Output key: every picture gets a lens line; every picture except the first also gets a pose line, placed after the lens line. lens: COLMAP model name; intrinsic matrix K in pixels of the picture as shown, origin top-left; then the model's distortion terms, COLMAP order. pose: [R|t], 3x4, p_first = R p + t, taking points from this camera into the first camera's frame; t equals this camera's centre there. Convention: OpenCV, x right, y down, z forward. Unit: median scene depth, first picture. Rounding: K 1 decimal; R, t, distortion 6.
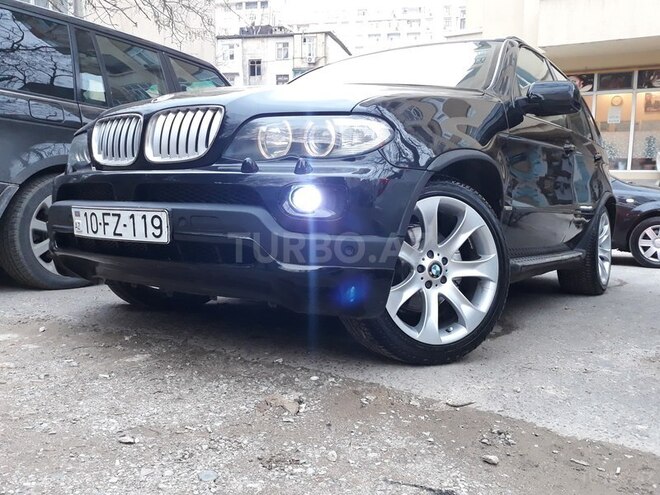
lens RADIAL K [[592.6, 0, 330.0], [0, 592.6, 247.5], [0, 0, 1]] dist [0.095999, -0.255906]
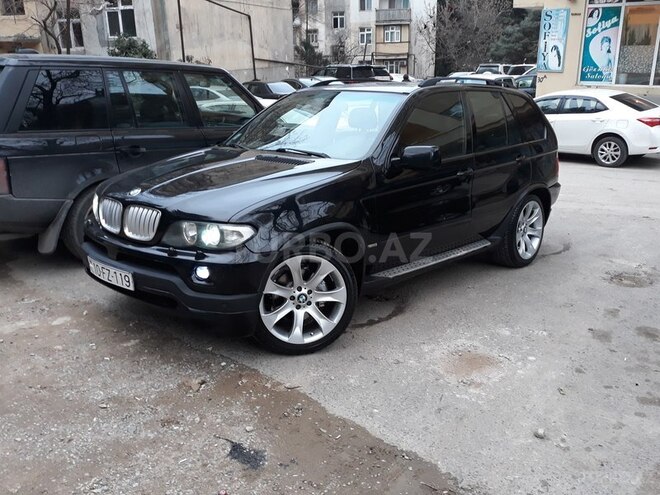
lens RADIAL K [[592.6, 0, 330.0], [0, 592.6, 247.5], [0, 0, 1]] dist [0.095999, -0.255906]
pose [[0.988191, 0.021884, -0.151655, 0.517498], [0.007496, 0.981660, 0.190494, -0.423988], [0.153043, -0.189382, 0.969903, -0.546341]]
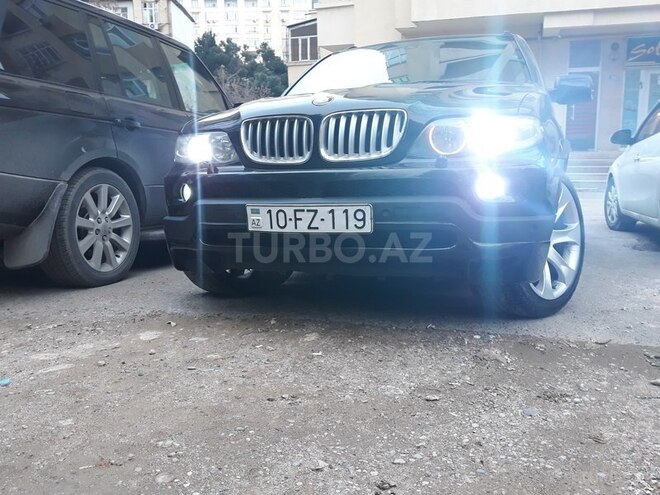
lens RADIAL K [[592.6, 0, 330.0], [0, 592.6, 247.5], [0, 0, 1]] dist [0.095999, -0.255906]
pose [[0.965703, -0.075437, 0.248451, -0.578030], [0.062832, 0.996320, 0.058293, -0.046280], [-0.251934, -0.040683, 0.966889, -0.076299]]
